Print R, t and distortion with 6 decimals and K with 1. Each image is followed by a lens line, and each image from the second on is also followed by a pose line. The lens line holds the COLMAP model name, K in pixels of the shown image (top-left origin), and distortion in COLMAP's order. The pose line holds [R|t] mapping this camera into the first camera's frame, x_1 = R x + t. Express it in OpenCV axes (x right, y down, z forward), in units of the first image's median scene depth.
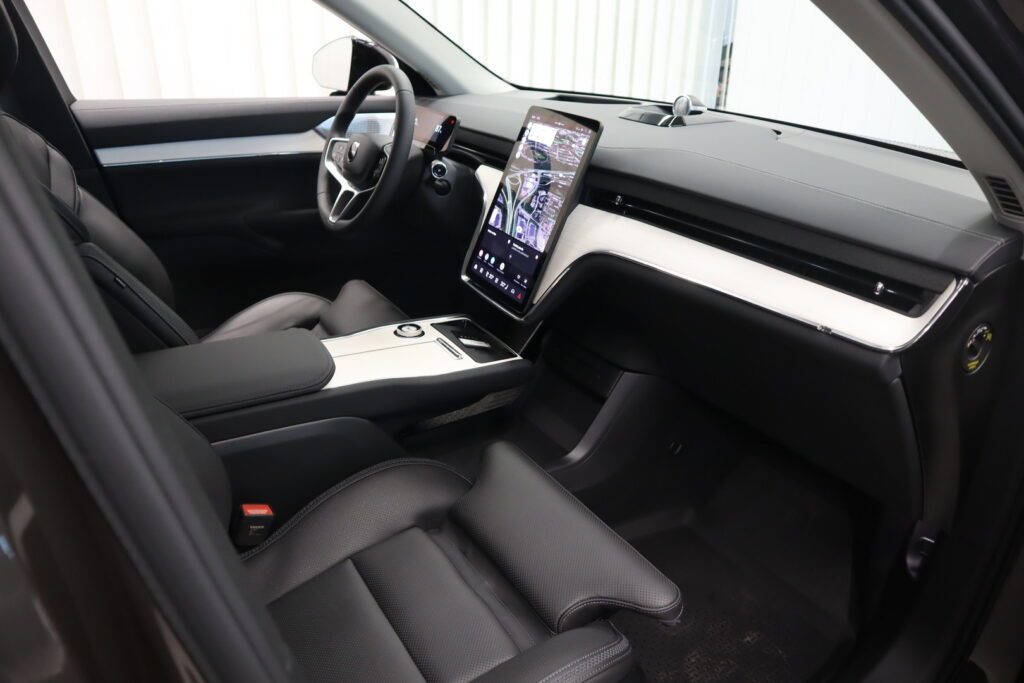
lens RADIAL K [[749.0, 0, 508.3], [0, 749.0, 311.7], [0, 0, 1]] dist [-0.085407, -0.001940]
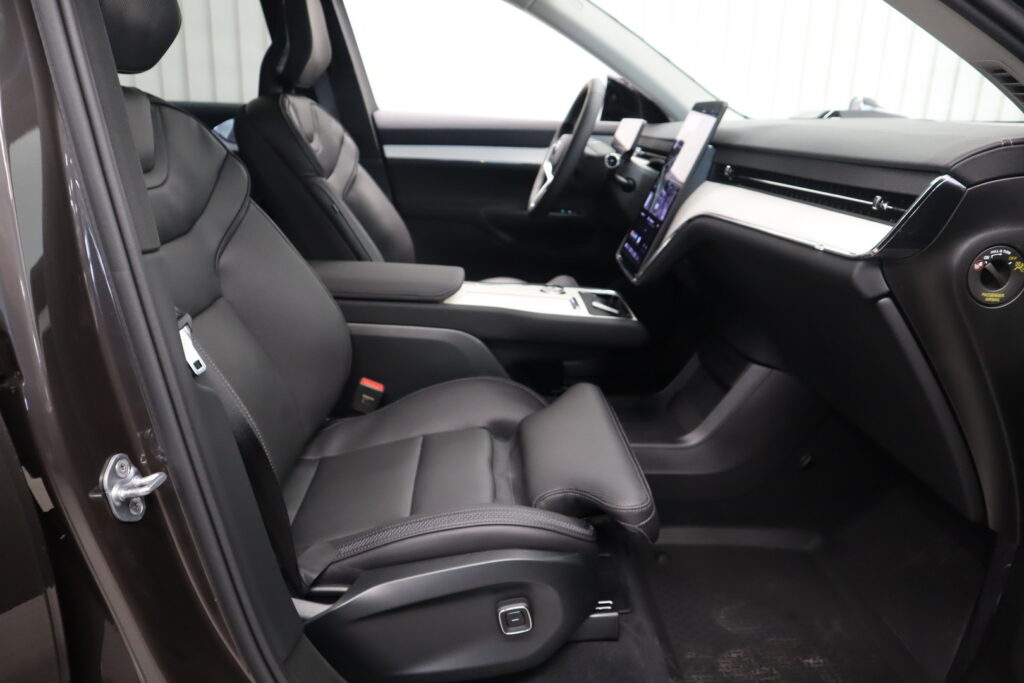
lens RADIAL K [[748.8, 0, 513.9], [0, 748.8, 310.1], [0, 0, 1]] dist [-0.080073, 0.002050]
pose [[0.863149, 0.118211, -0.490917, 0.387771], [-0.195170, 0.974756, -0.108438, 0.196021], [0.465706, 0.189410, 0.864432, 0.000343]]
